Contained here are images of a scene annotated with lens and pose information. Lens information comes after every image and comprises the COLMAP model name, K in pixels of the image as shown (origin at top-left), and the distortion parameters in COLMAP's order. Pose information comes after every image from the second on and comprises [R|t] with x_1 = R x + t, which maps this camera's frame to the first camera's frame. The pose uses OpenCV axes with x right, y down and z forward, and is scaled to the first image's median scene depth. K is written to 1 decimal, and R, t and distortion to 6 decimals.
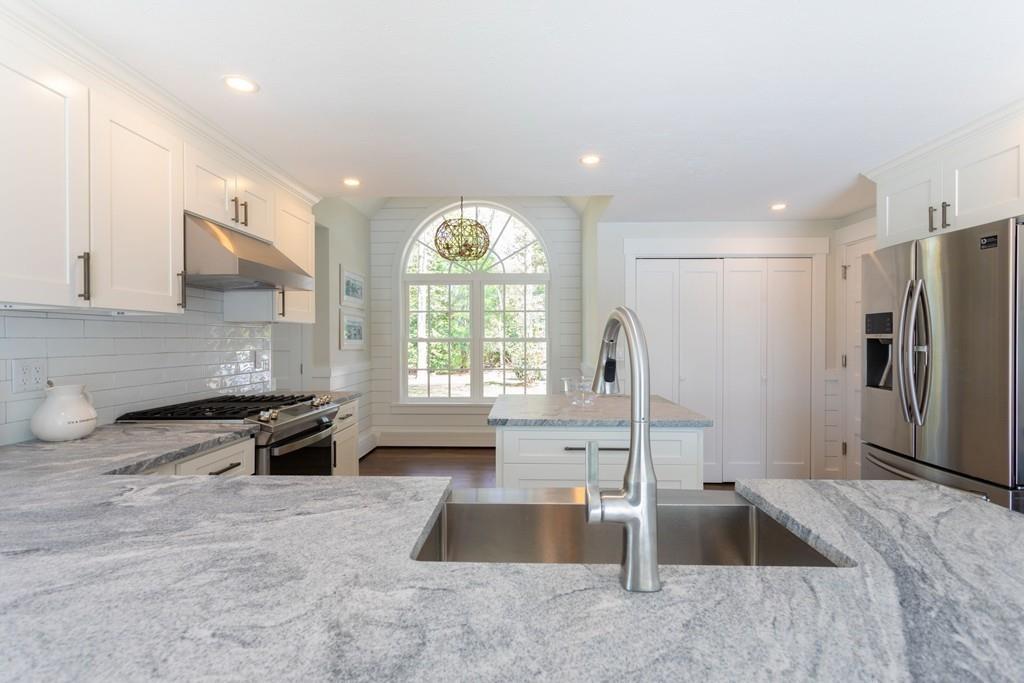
lens RADIAL K [[497.6, 0, 505.8], [0, 497.6, 337.0], [0, 0, 1]] dist [0.001242, 0.000823]
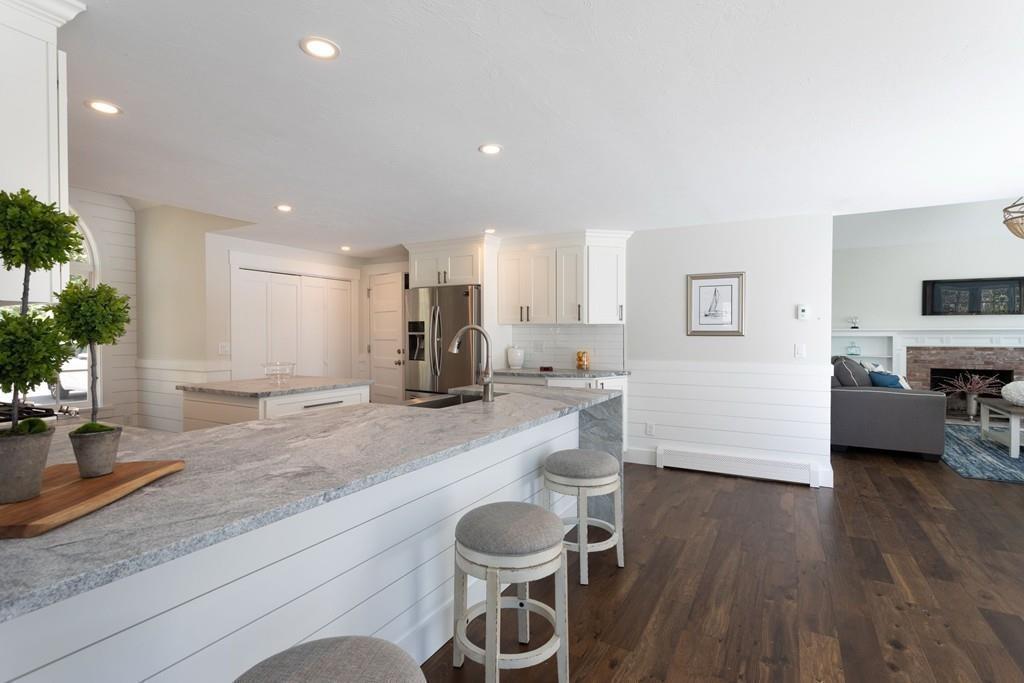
lens RADIAL K [[497.6, 0, 505.8], [0, 497.6, 337.0], [0, 0, 1]] dist [0.001242, 0.000823]
pose [[0.470781, -0.004645, 0.882238, -0.794594], [-0.000790, 0.999984, 0.005687, 0.001472], [-0.882250, -0.003374, 0.470770, -0.215639]]
